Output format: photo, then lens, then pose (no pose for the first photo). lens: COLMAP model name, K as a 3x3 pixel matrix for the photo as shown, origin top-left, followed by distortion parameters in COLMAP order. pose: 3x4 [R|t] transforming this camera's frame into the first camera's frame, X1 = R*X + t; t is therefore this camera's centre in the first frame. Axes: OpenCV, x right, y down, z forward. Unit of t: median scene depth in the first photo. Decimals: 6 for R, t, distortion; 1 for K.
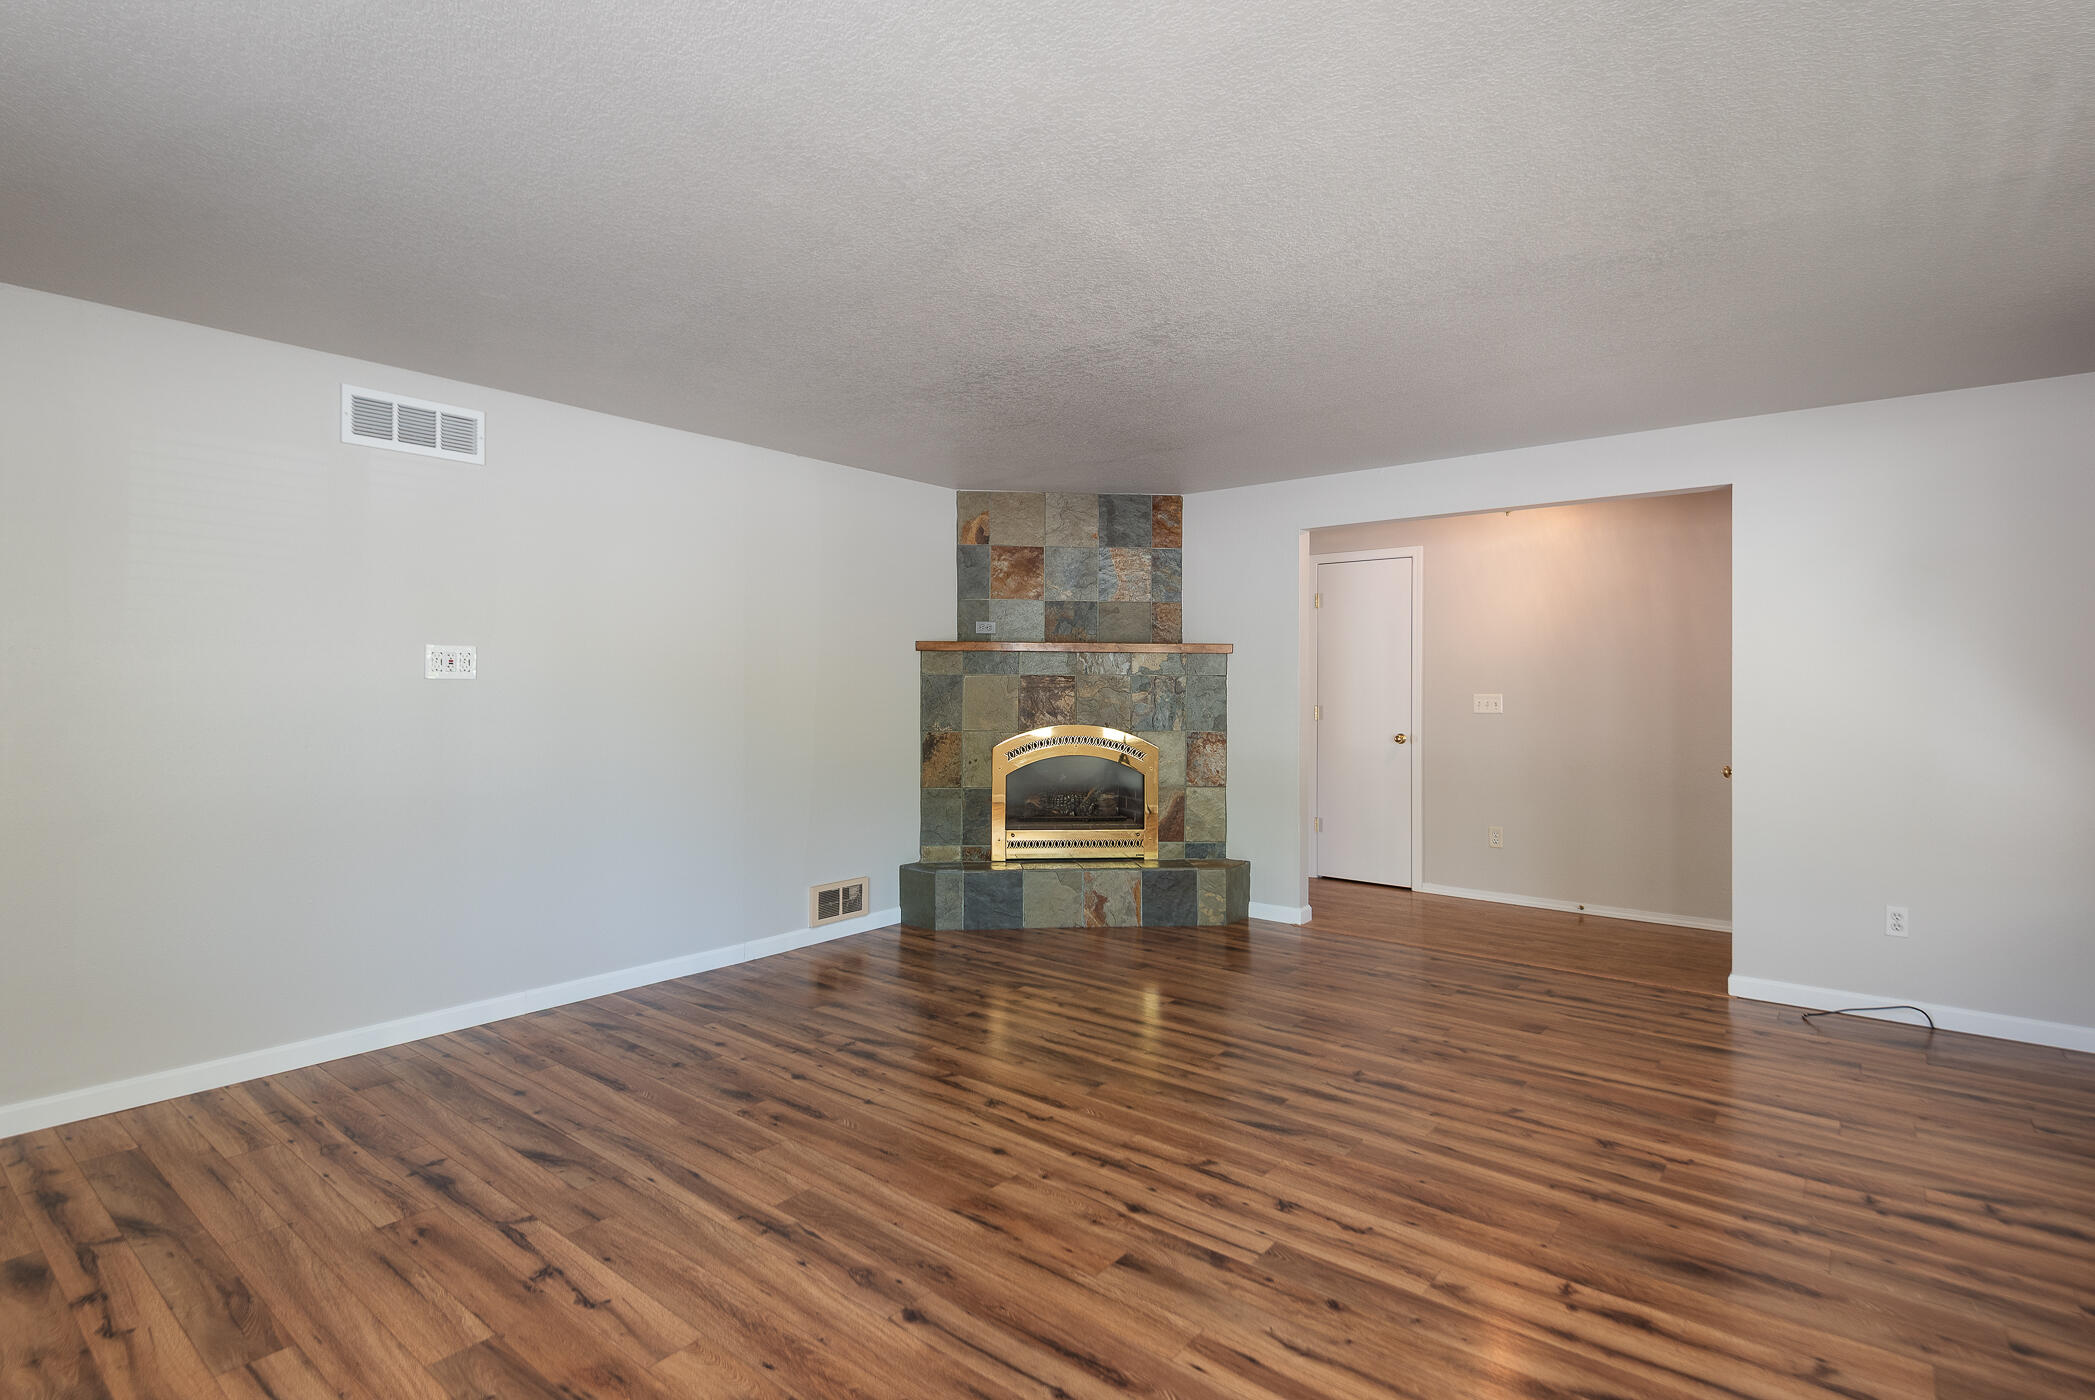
lens RADIAL K [[1017.4, 0, 1055.8], [0, 1017.4, 693.9], [0, 0, 1]] dist [-0.014854, -0.003093]
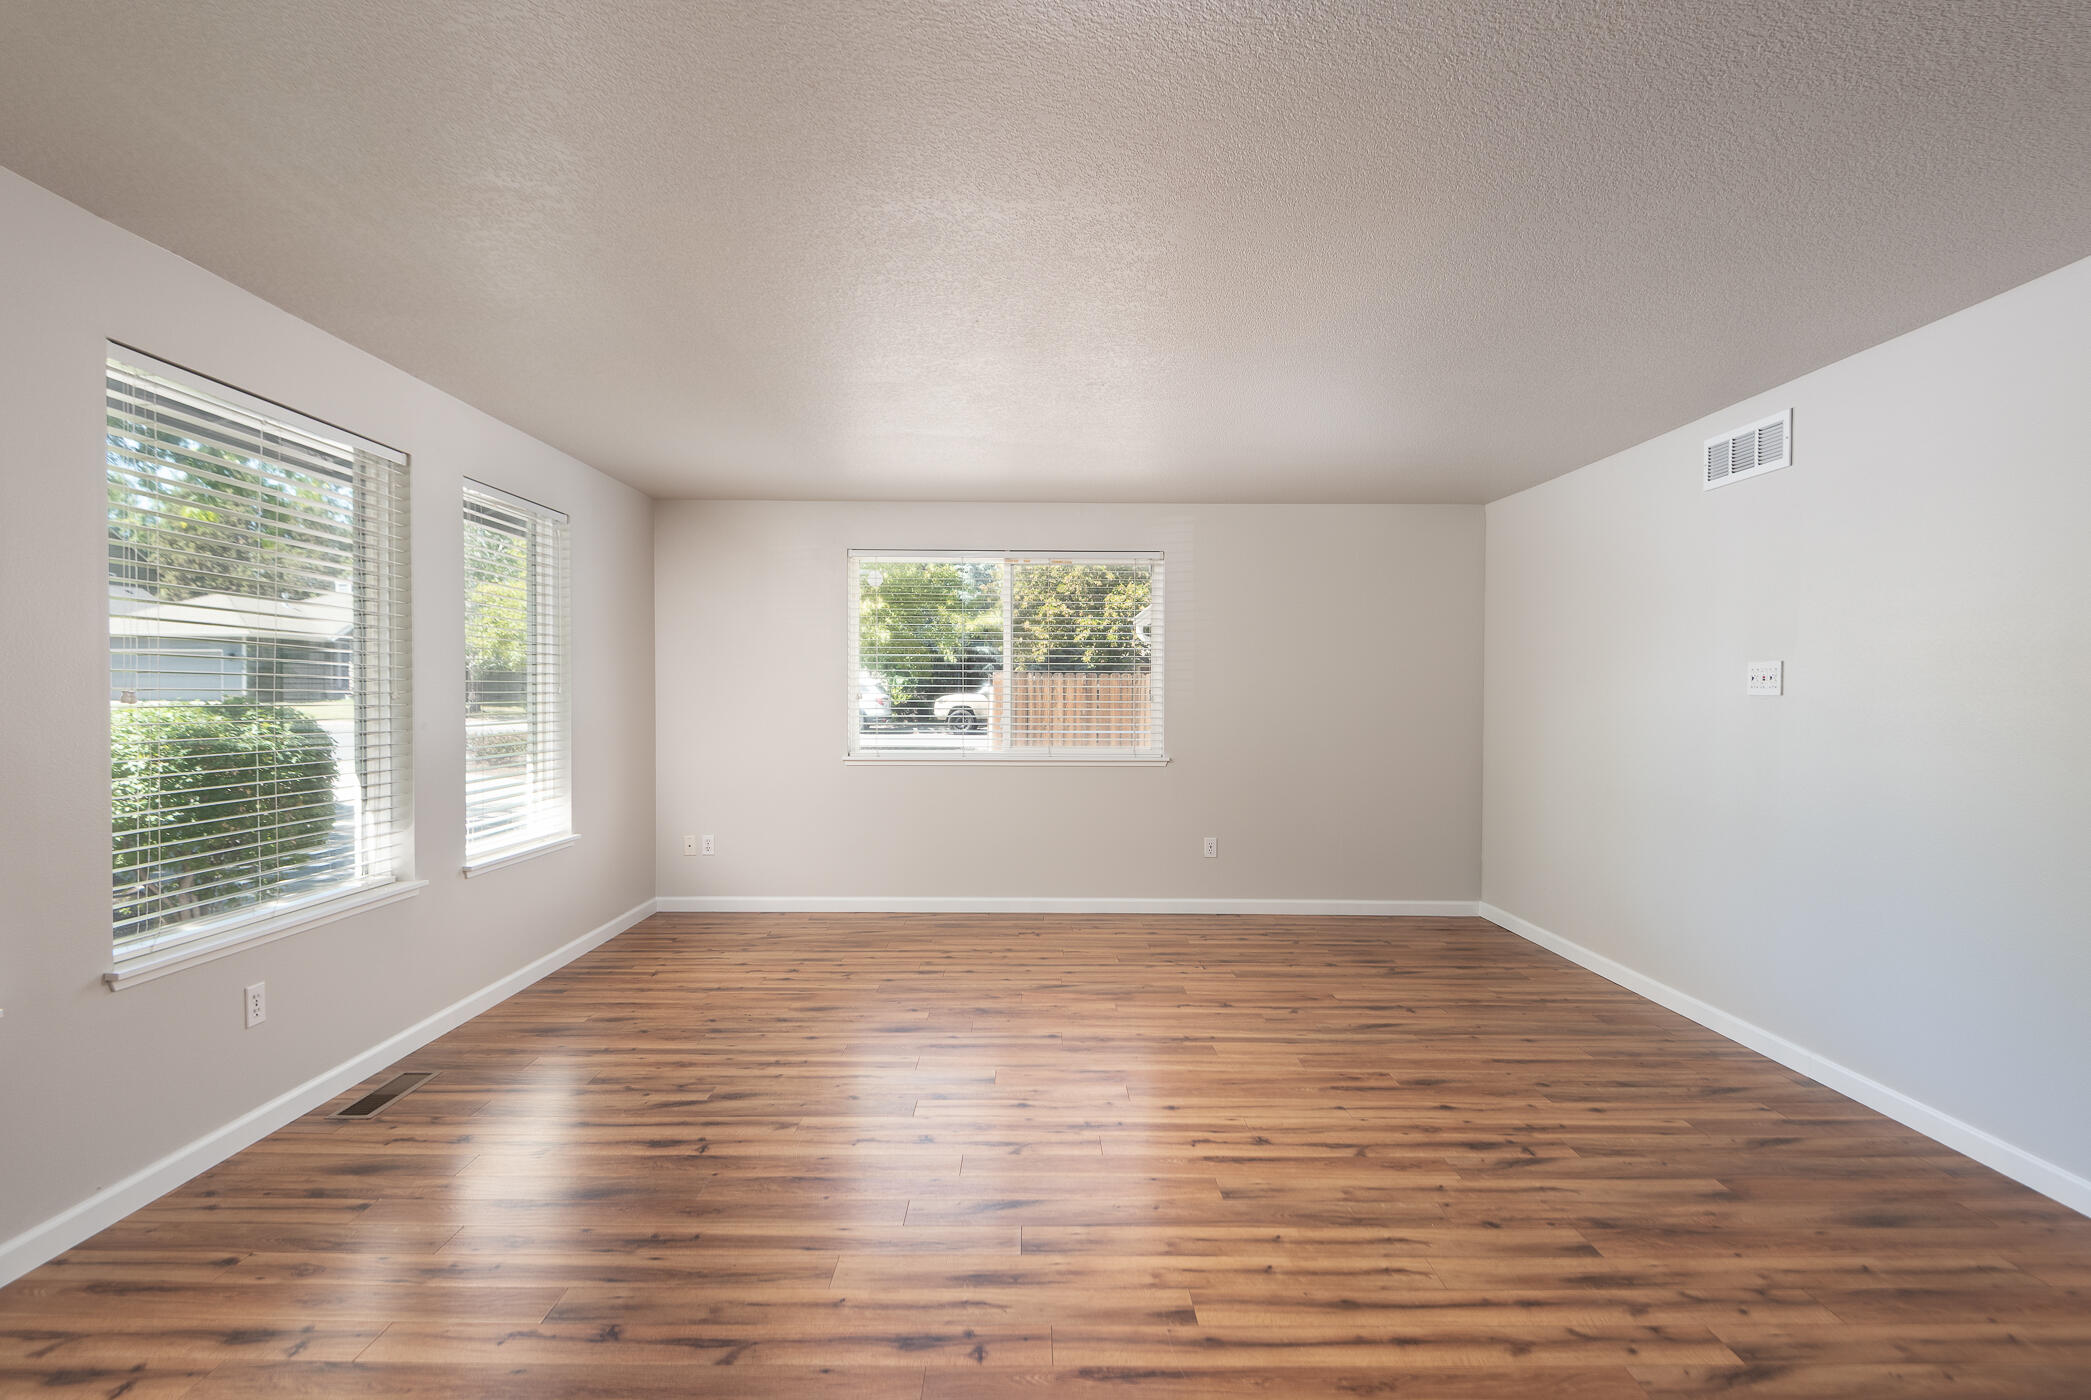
lens RADIAL K [[1075.8, 0, 1049.5], [0, 1075.8, 699.6], [0, 0, 1]] dist [0.000354, -0.000186]
pose [[-0.776810, -0.001772, -0.629732, 0.691688], [-0.011558, 0.999868, 0.011444, -0.016535], [0.629629, 0.016168, -0.776728, 1.573200]]
